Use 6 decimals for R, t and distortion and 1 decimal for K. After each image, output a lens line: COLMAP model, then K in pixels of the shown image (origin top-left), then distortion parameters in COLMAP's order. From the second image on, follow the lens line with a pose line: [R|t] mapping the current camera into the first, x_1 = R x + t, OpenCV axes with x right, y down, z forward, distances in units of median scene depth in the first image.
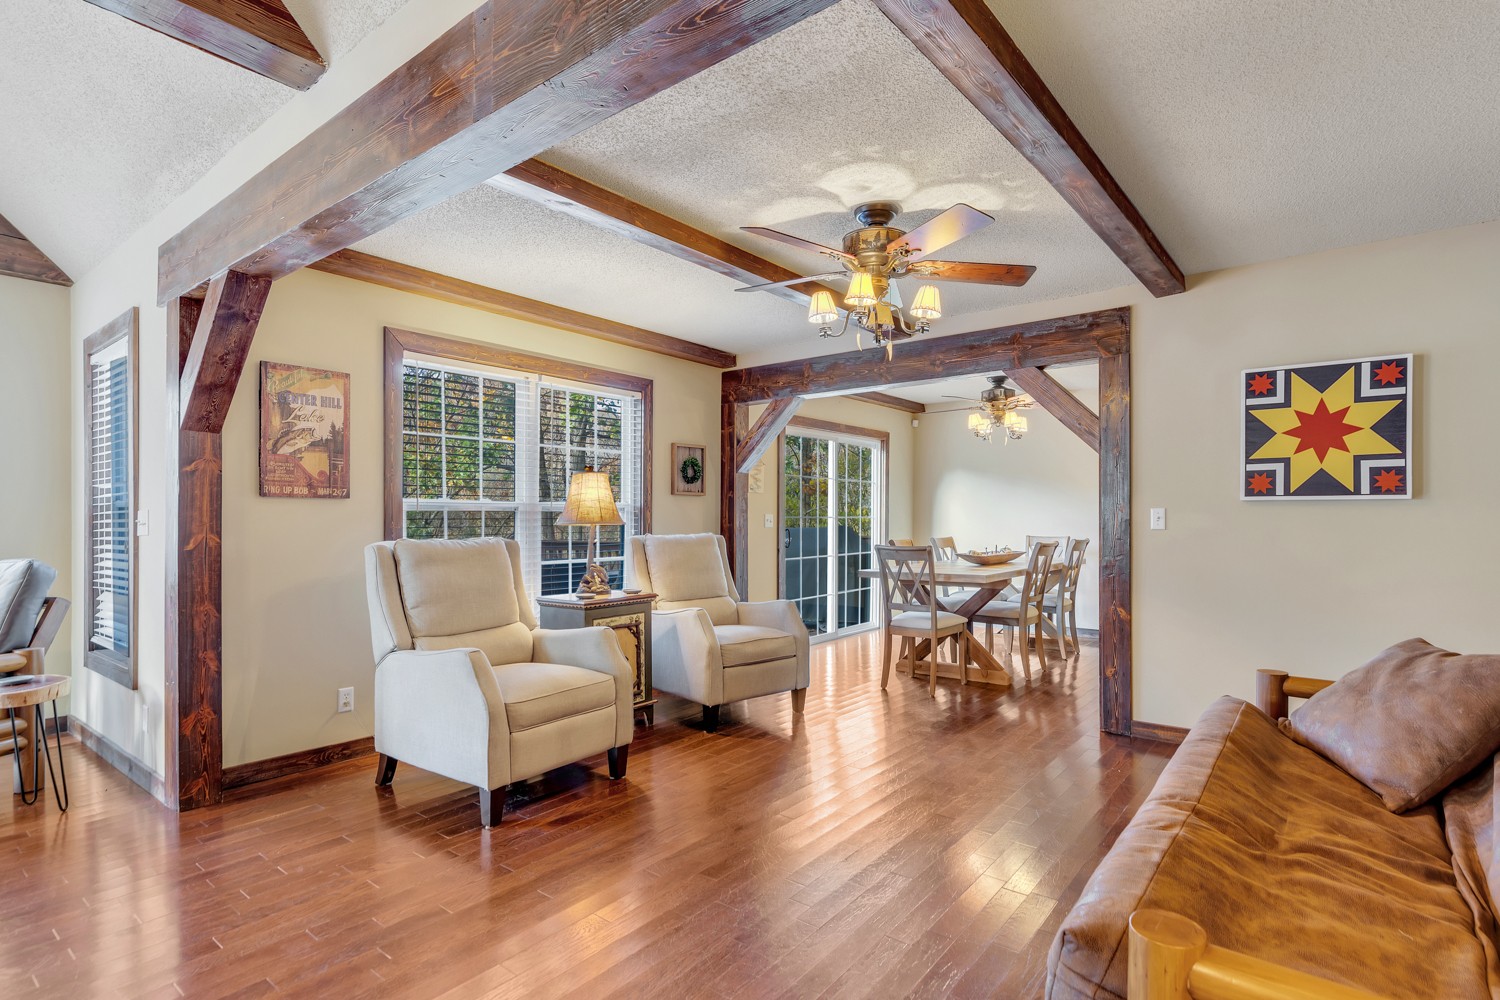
lens RADIAL K [[725.0, 0, 769.3], [0, 725.0, 514.3], [0, 0, 1]] dist [-0.004281, -0.000610]
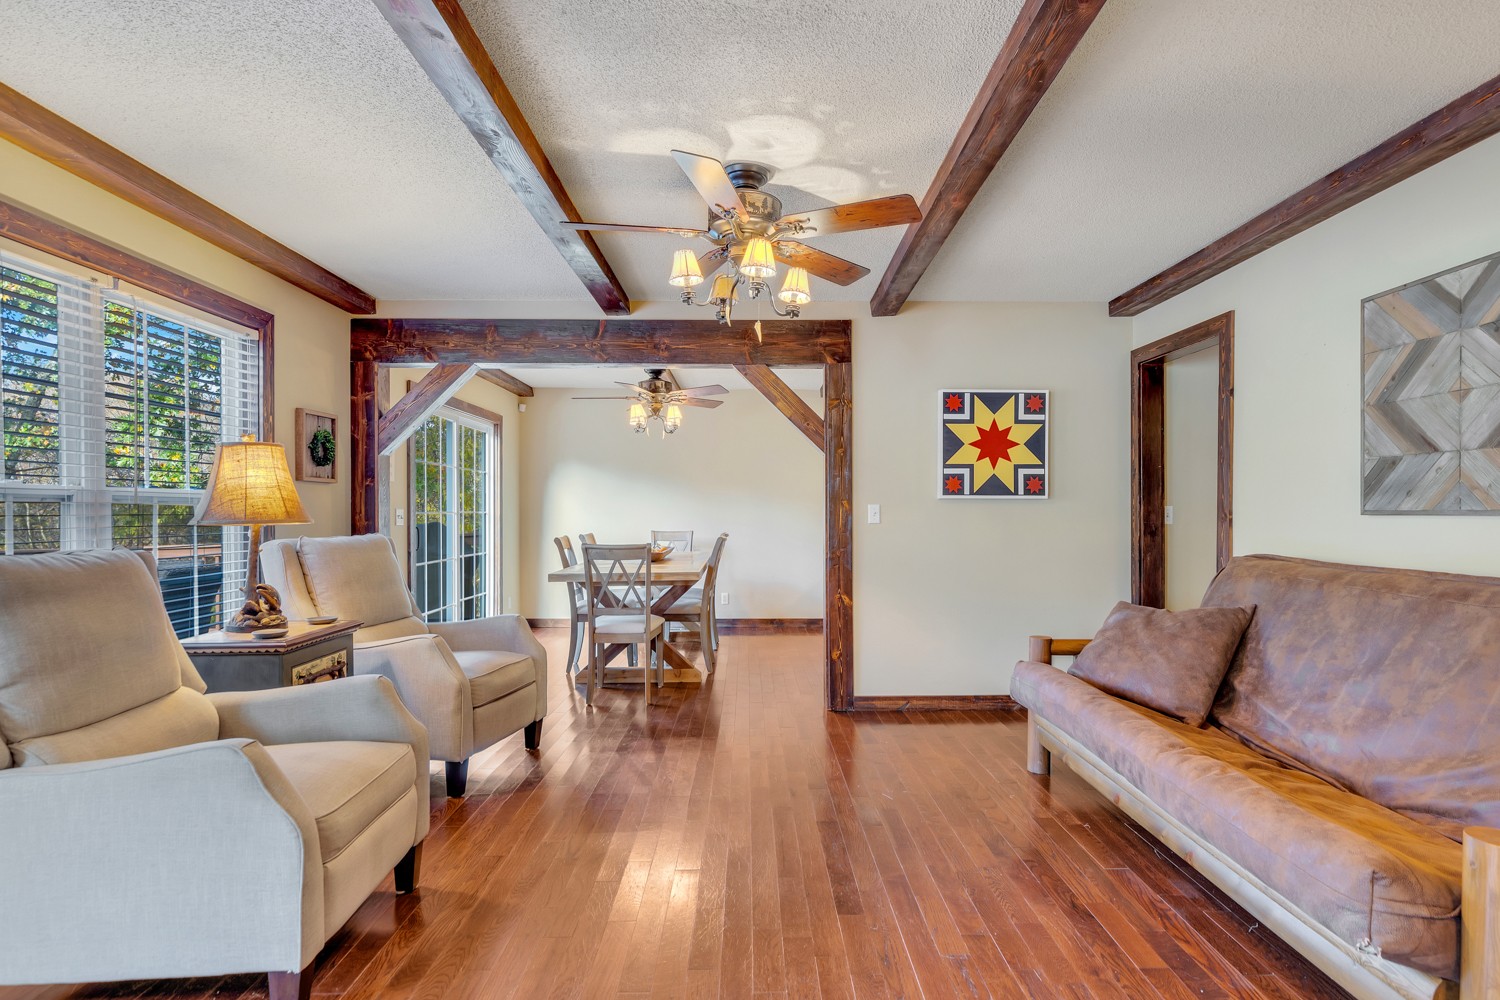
lens RADIAL K [[751.6, 0, 752.4], [0, 751.6, 517.2], [0, 0, 1]] dist [0.002843, -0.000468]
pose [[0.785995, -0.004203, 0.618219, -0.327932], [-0.002666, 0.999945, 0.010188, -0.000020], [-0.618227, -0.009656, 0.785940, 0.196156]]
